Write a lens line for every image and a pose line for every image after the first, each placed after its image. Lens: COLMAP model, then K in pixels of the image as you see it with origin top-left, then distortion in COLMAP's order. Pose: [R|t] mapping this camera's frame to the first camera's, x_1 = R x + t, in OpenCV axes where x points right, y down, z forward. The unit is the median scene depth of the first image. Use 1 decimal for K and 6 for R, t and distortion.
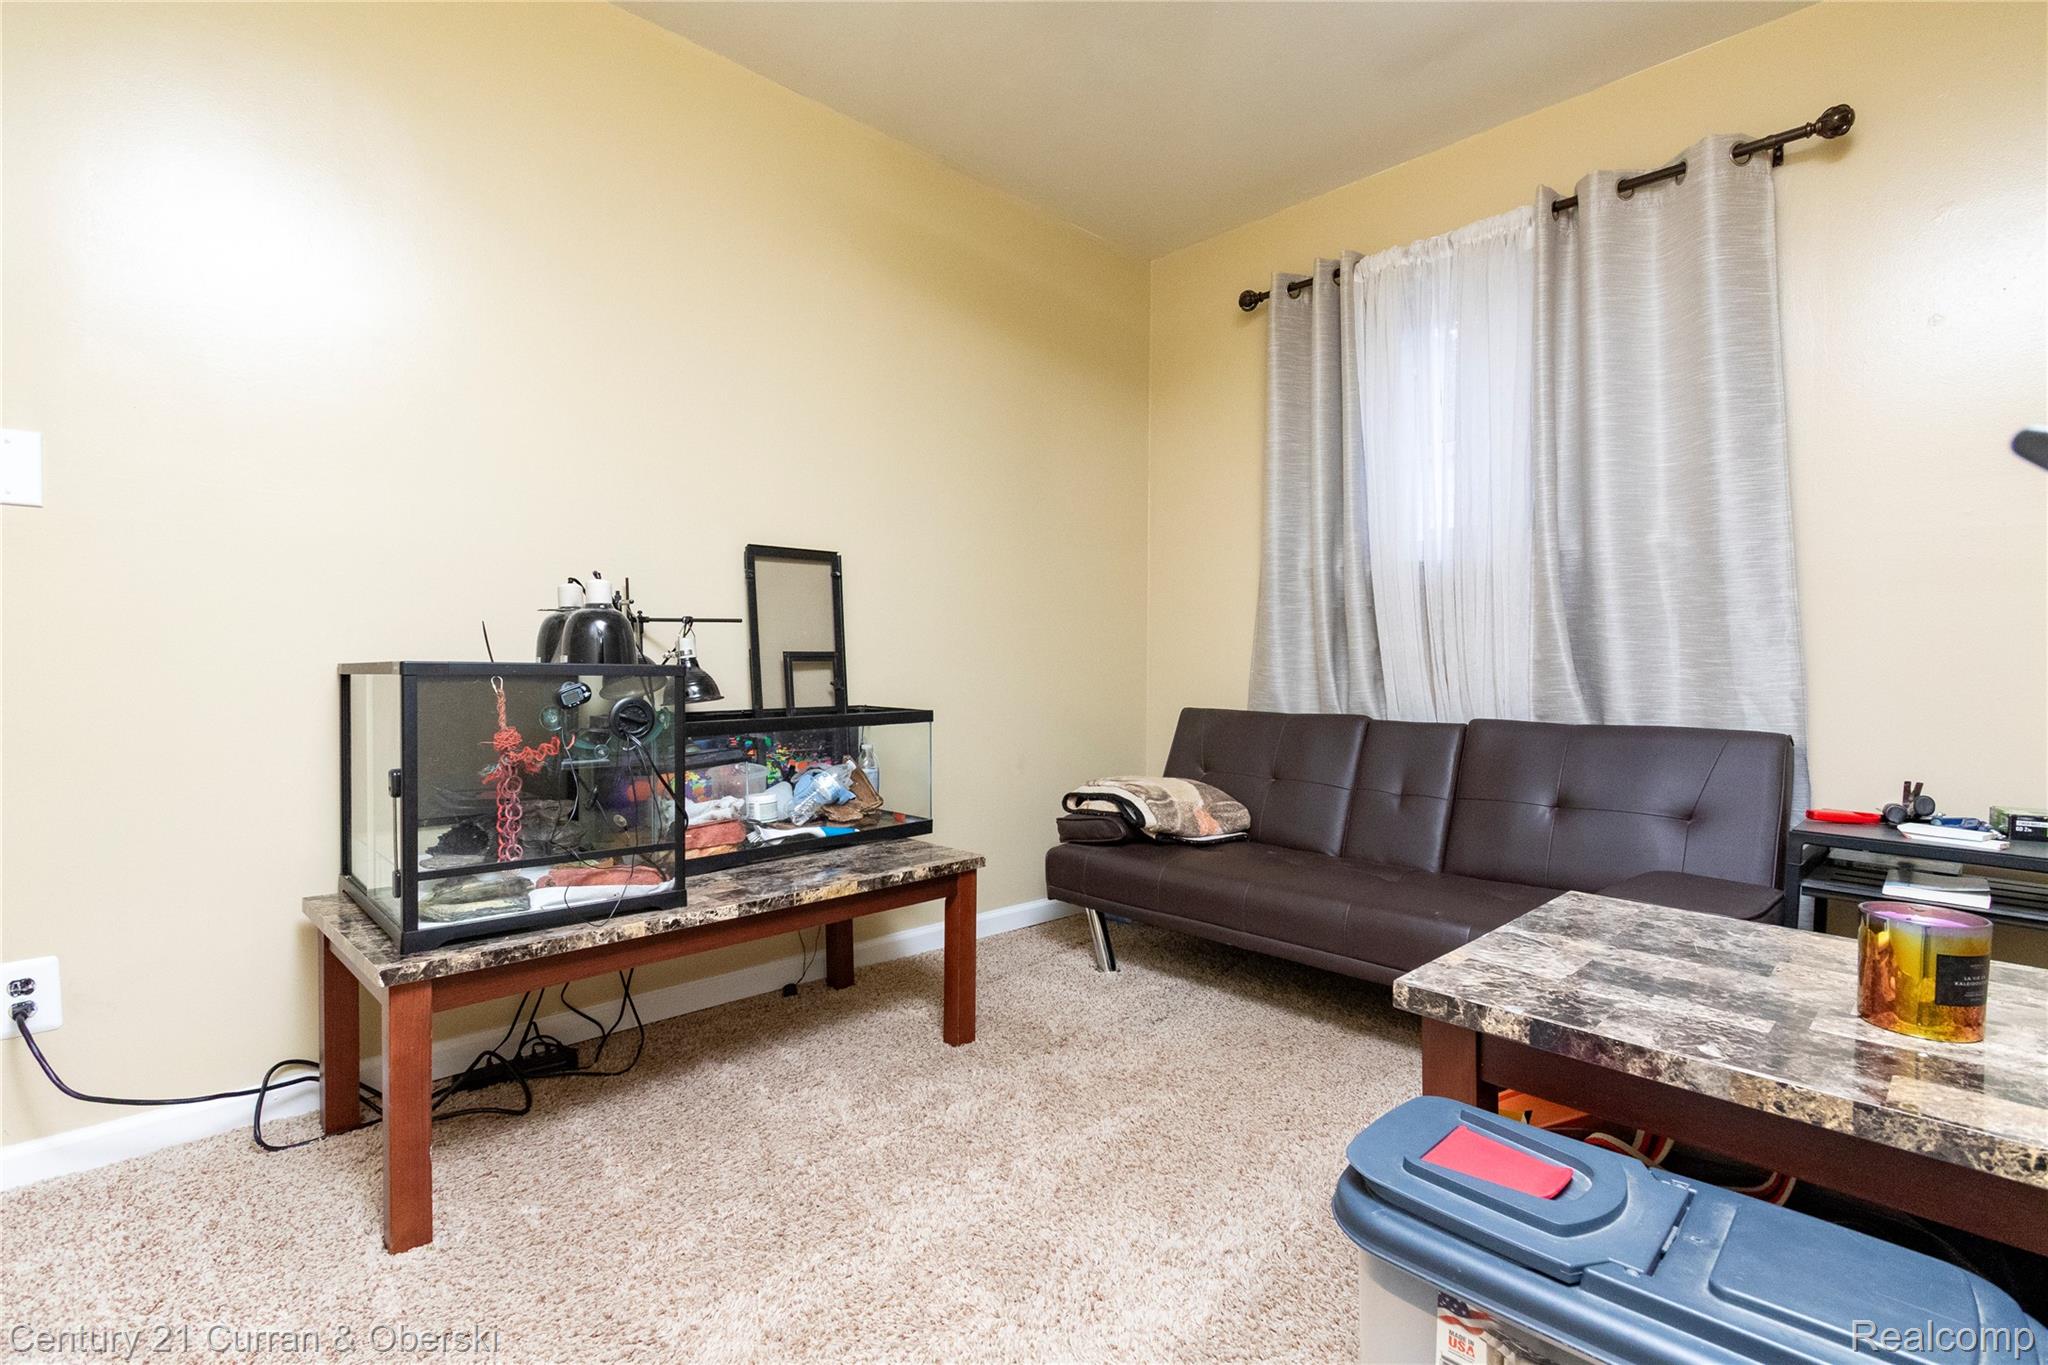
lens RADIAL K [[995.2, 0, 1016.0], [0, 995.2, 687.9], [0, 0, 1]] dist [0.003070, -0.000374]
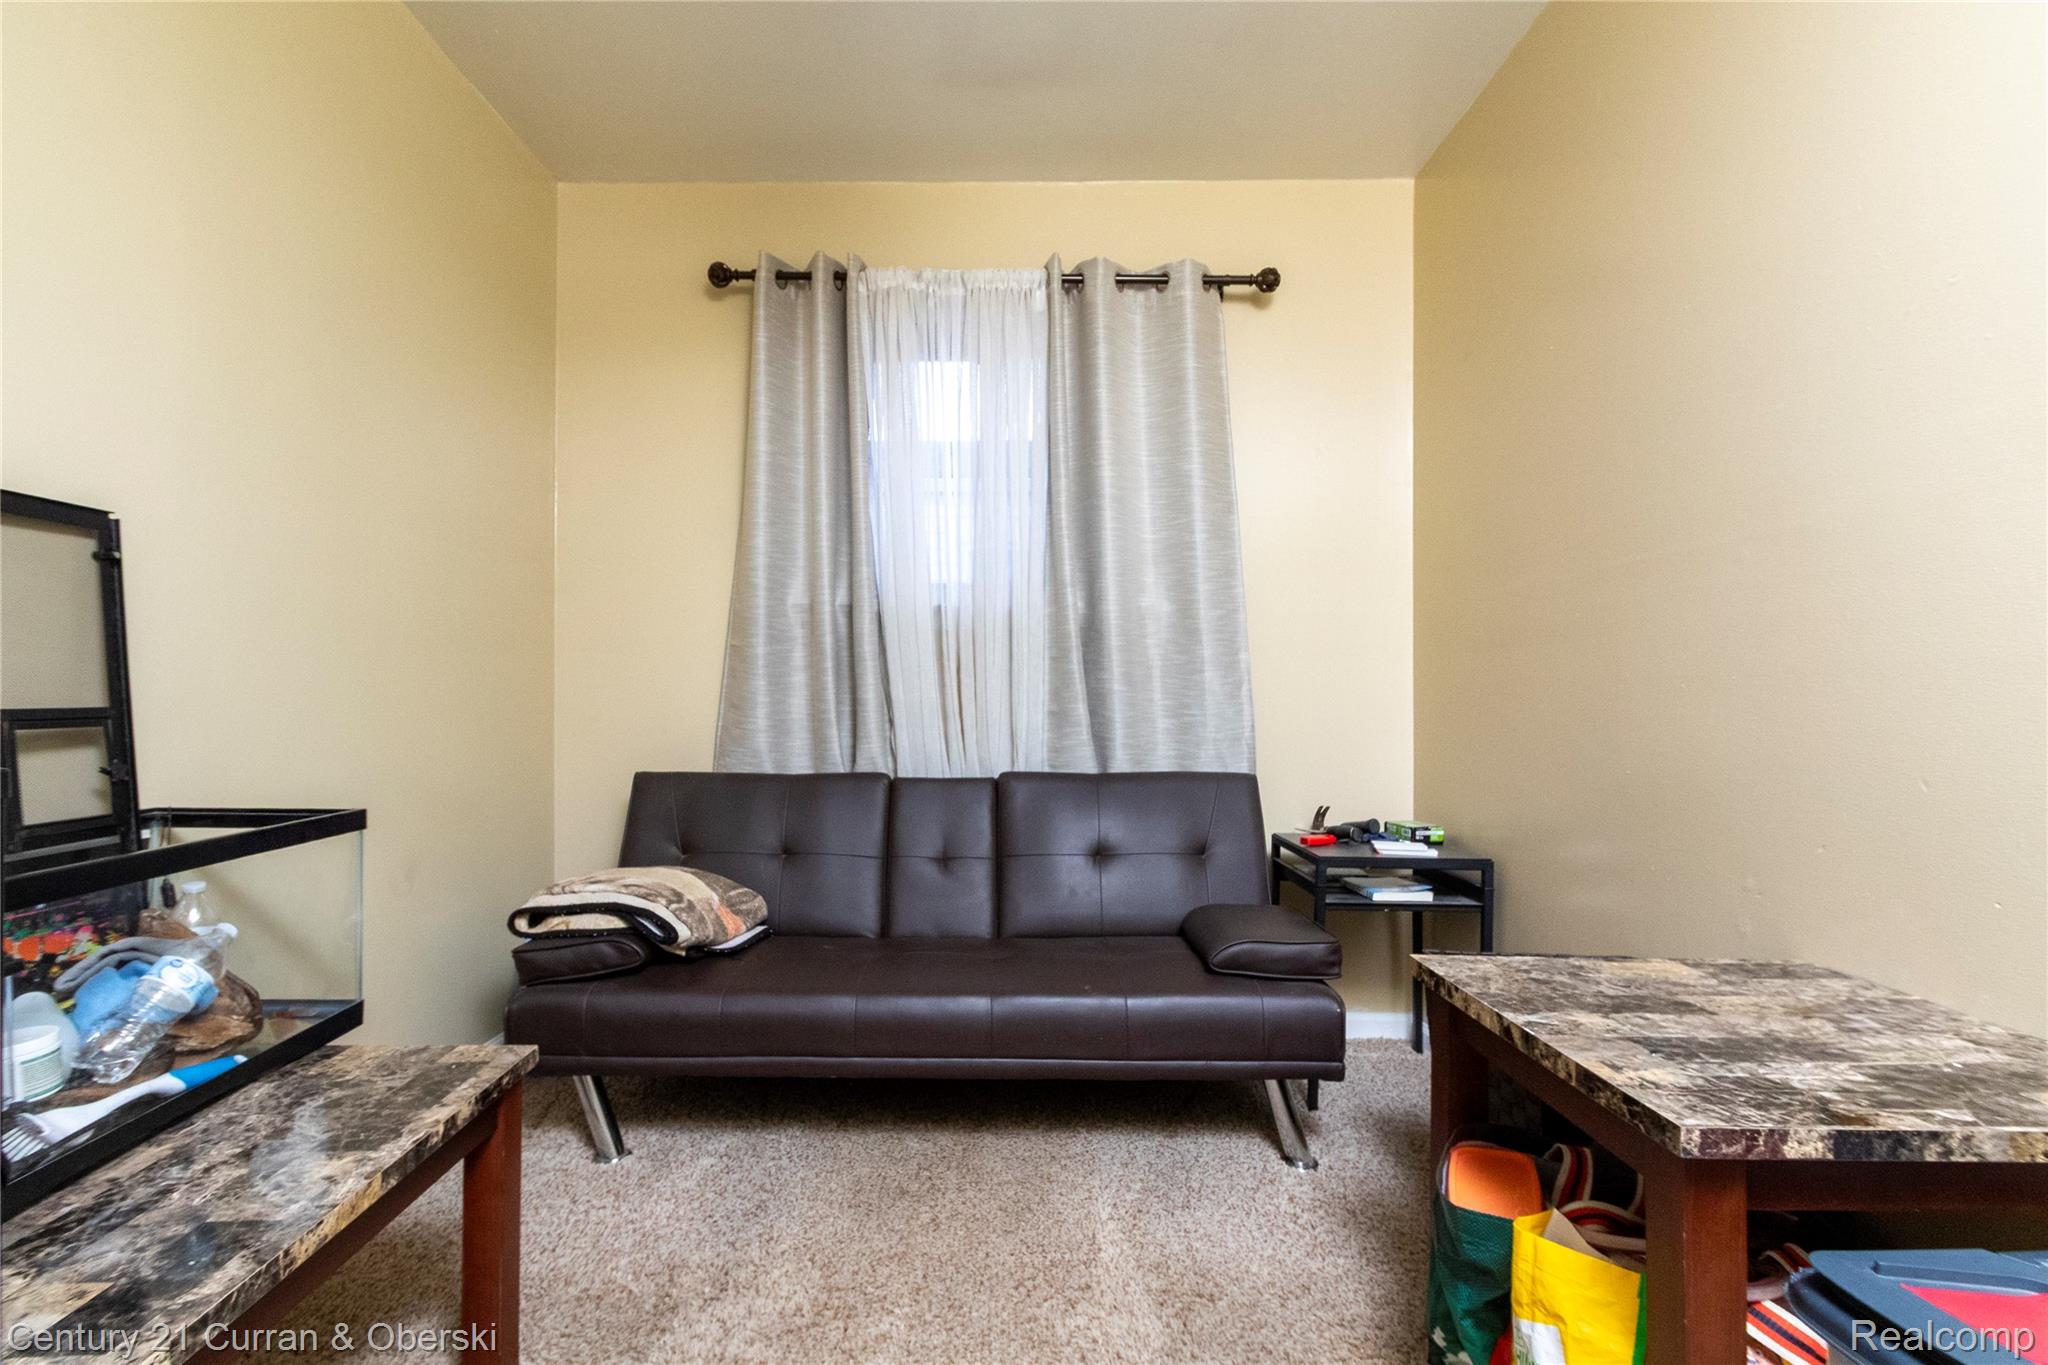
lens RADIAL K [[991.3, 0, 1018.4], [0, 991.3, 692.8], [0, 0, 1]] dist [-0.002783, -0.001018]
pose [[0.678753, 0.002332, 0.734363, -0.252420], [0.017615, 0.999656, -0.019456, -0.027767], [-0.734156, 0.026142, 0.678478, 0.338270]]
